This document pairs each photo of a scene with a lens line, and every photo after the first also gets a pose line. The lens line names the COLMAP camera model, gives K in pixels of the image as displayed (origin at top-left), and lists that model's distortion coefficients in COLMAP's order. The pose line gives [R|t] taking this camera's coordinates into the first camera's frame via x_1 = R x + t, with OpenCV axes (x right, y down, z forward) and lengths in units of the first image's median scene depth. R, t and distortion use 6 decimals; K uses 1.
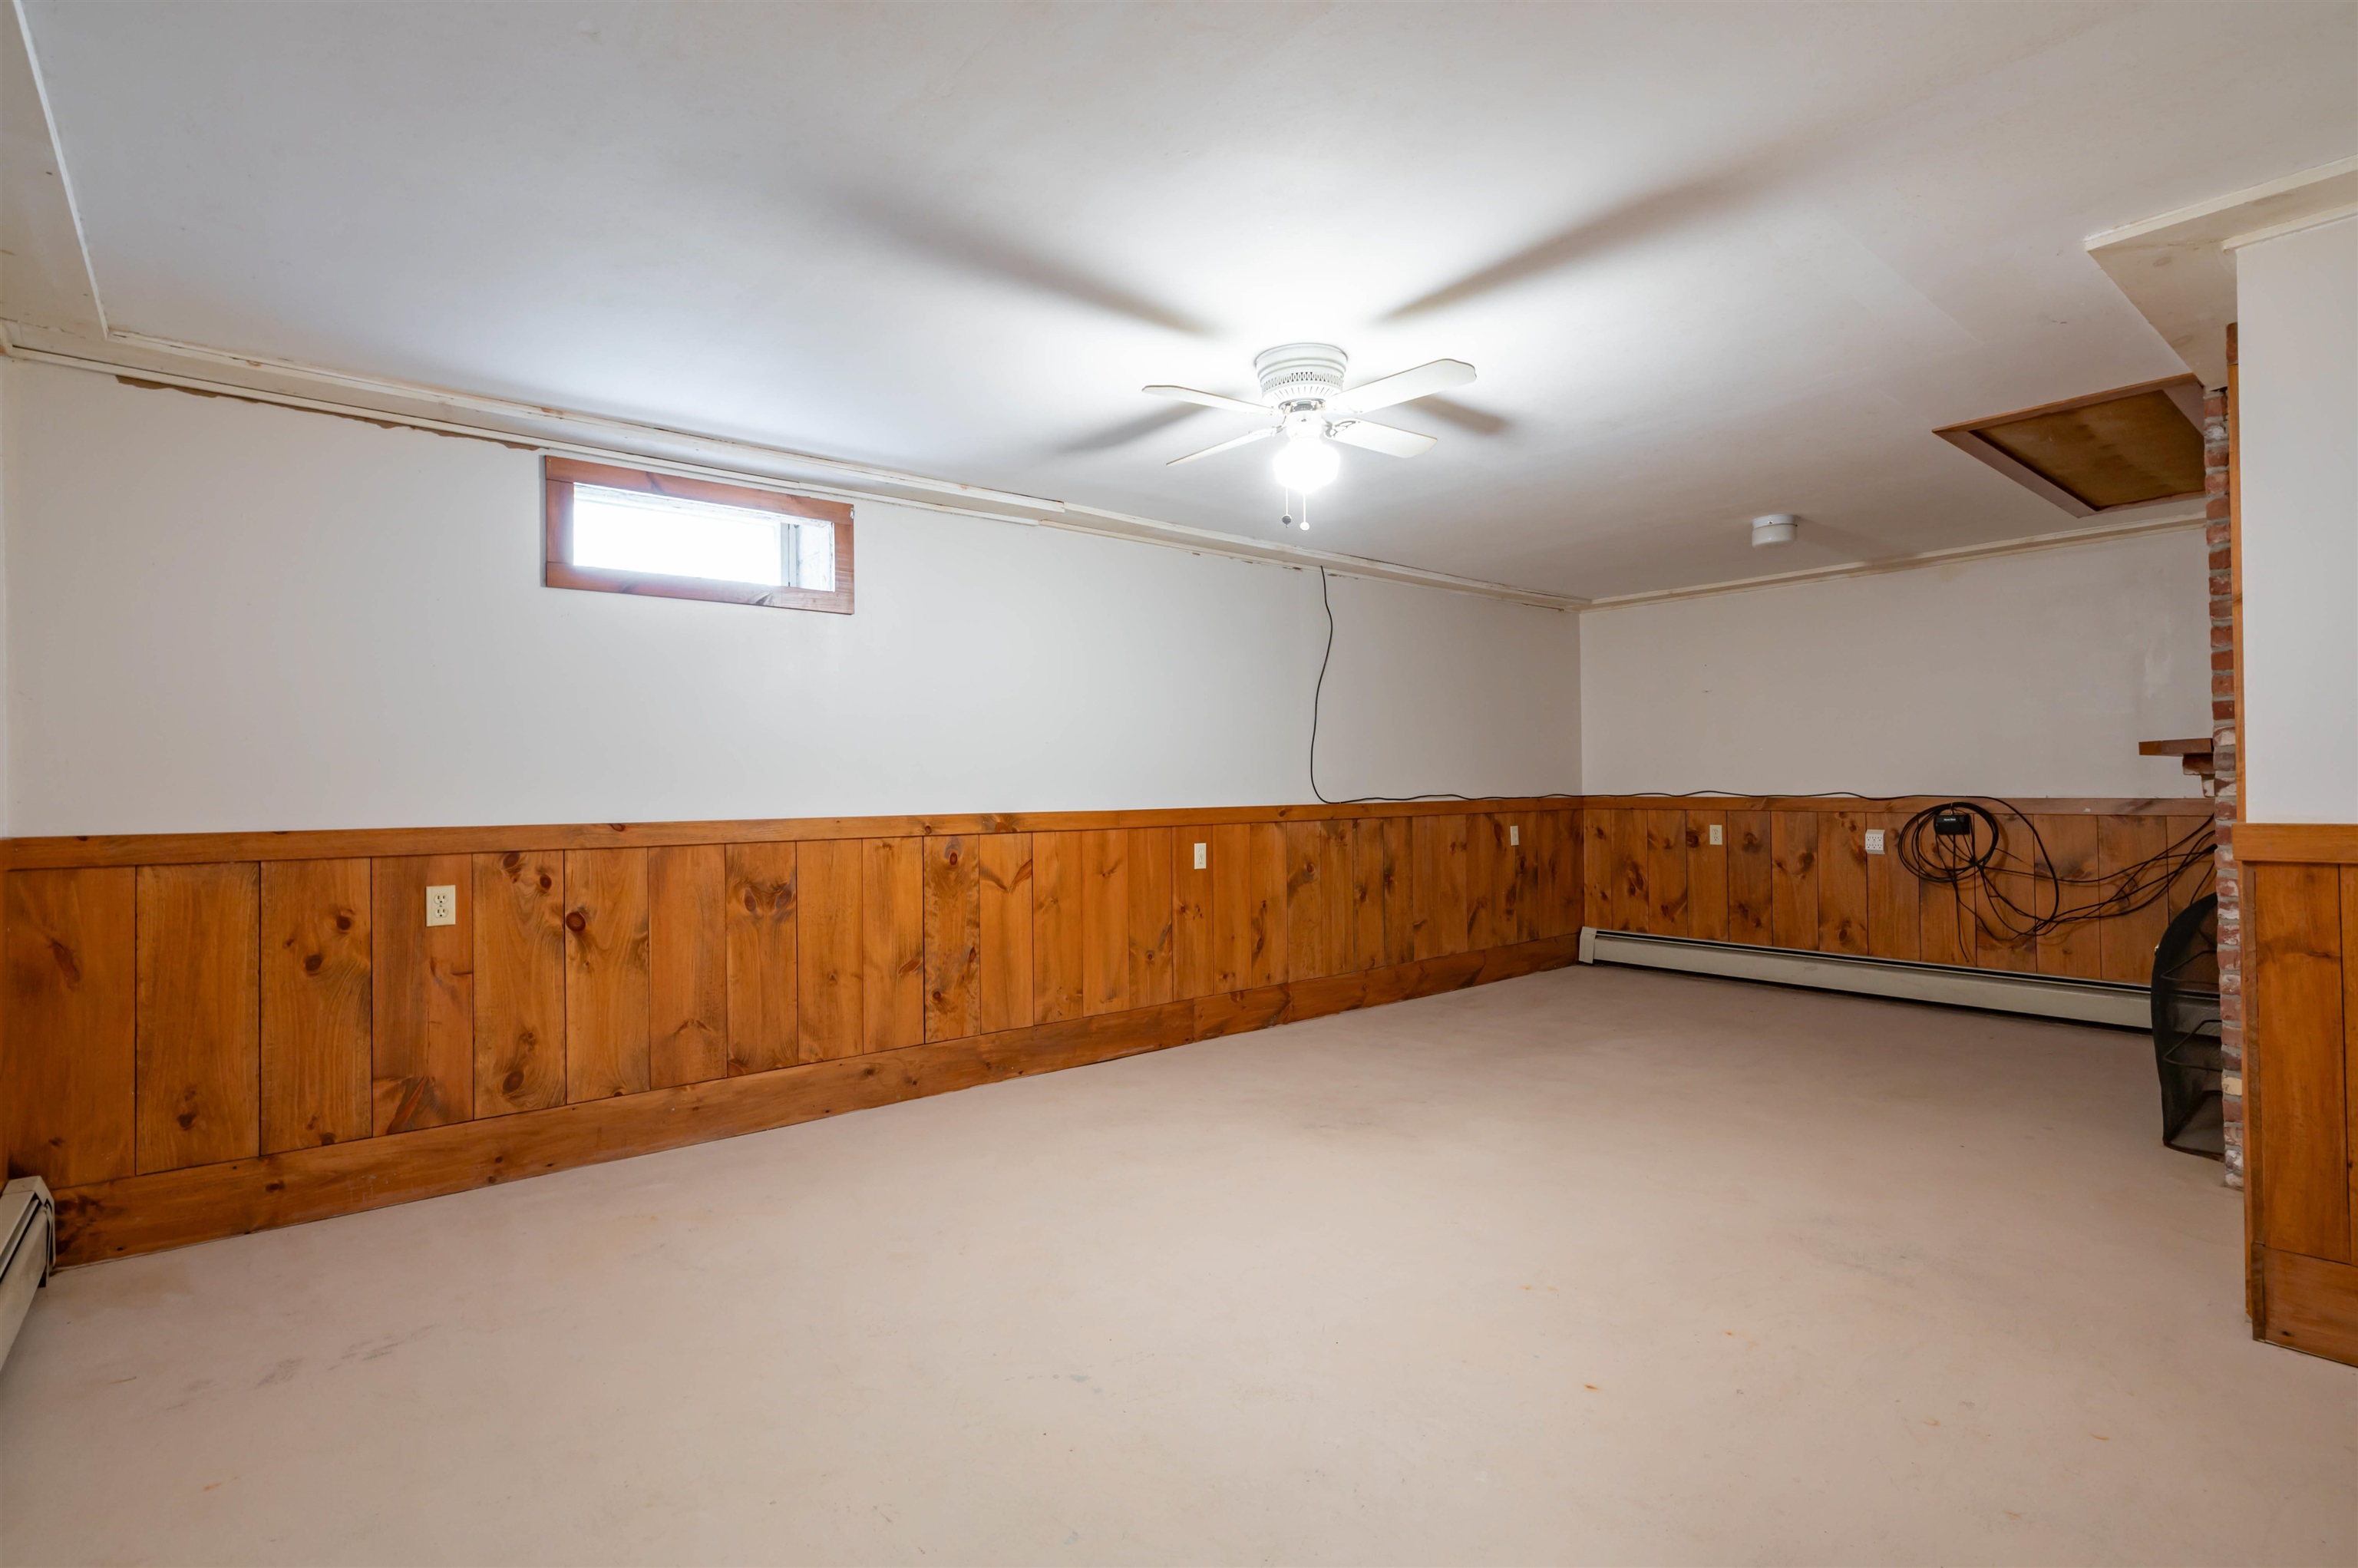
lens RADIAL K [[1166.3, 0, 1165.8], [0, 1166.3, 794.4], [0, 0, 1]] dist [-0.001754, 0.001832]
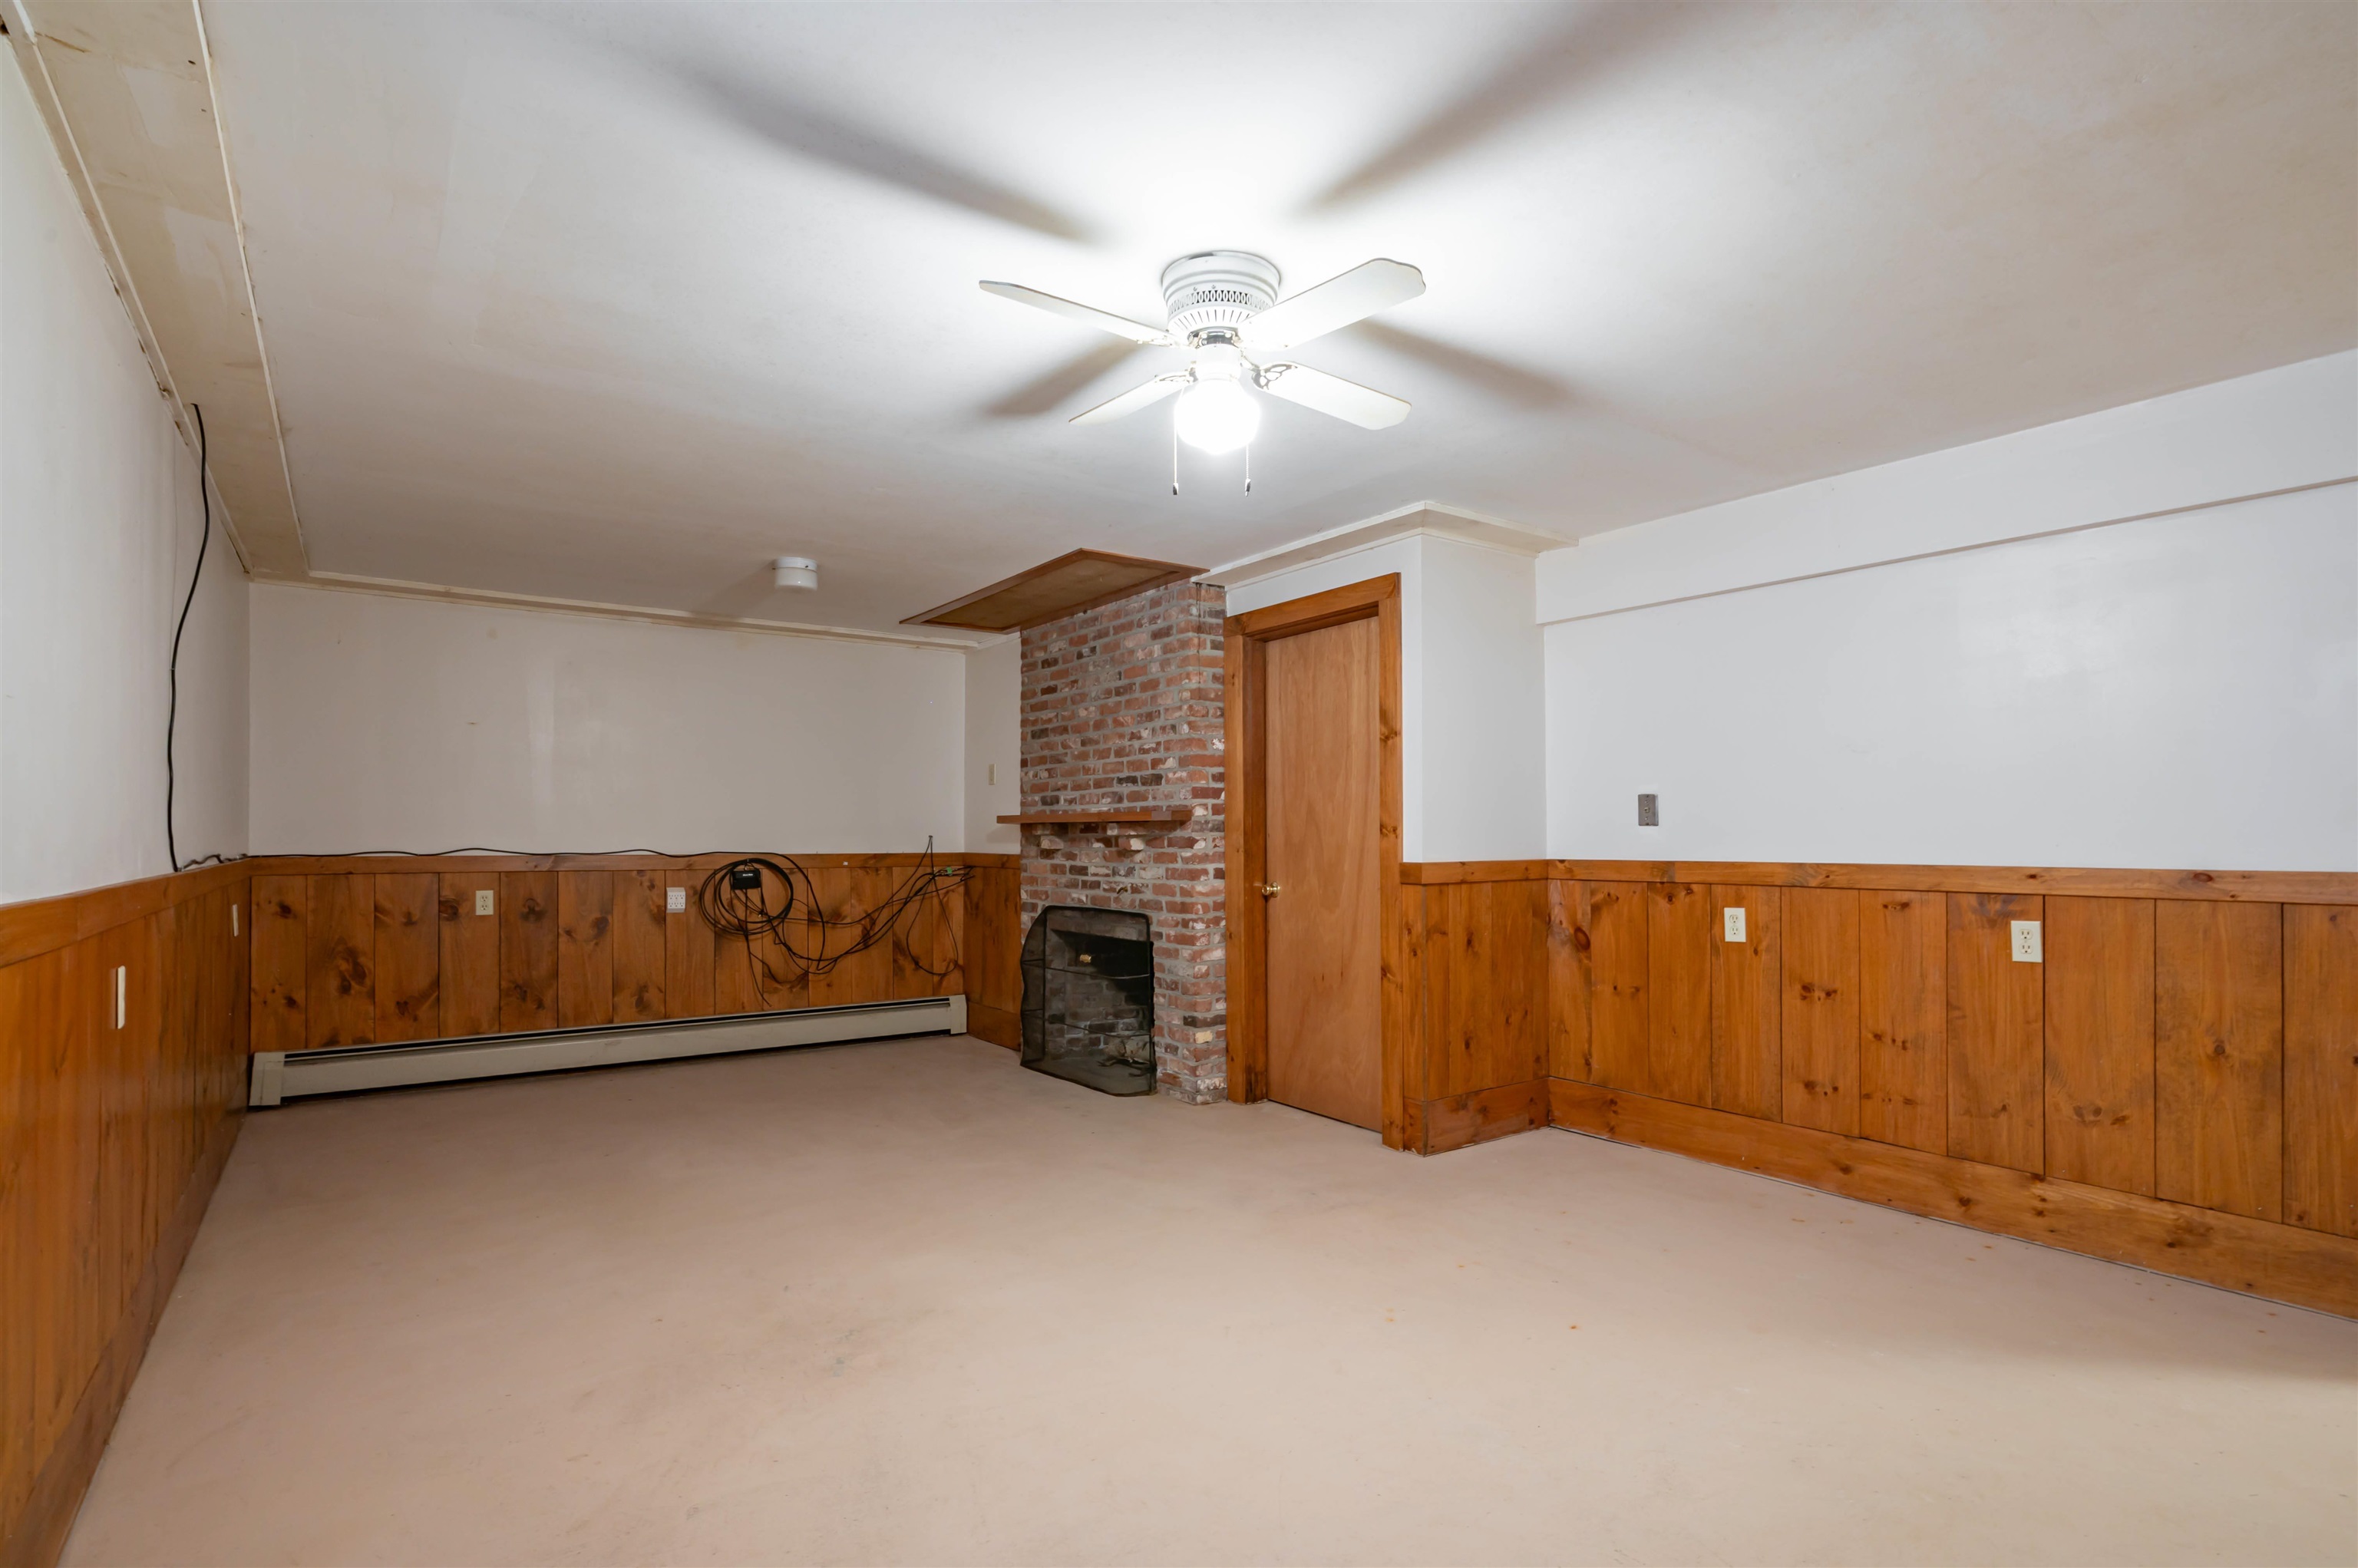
lens RADIAL K [[1120.4, 0, 1190.6], [0, 1120.4, 810.1], [0, 0, 1]] dist [-0.002670, 0.001199]
pose [[0.068751, 0.027010, 0.997268, -0.283432], [0.002310, 0.999626, -0.027233, -0.007497], [-0.997631, 0.004176, 0.068662, 0.487942]]
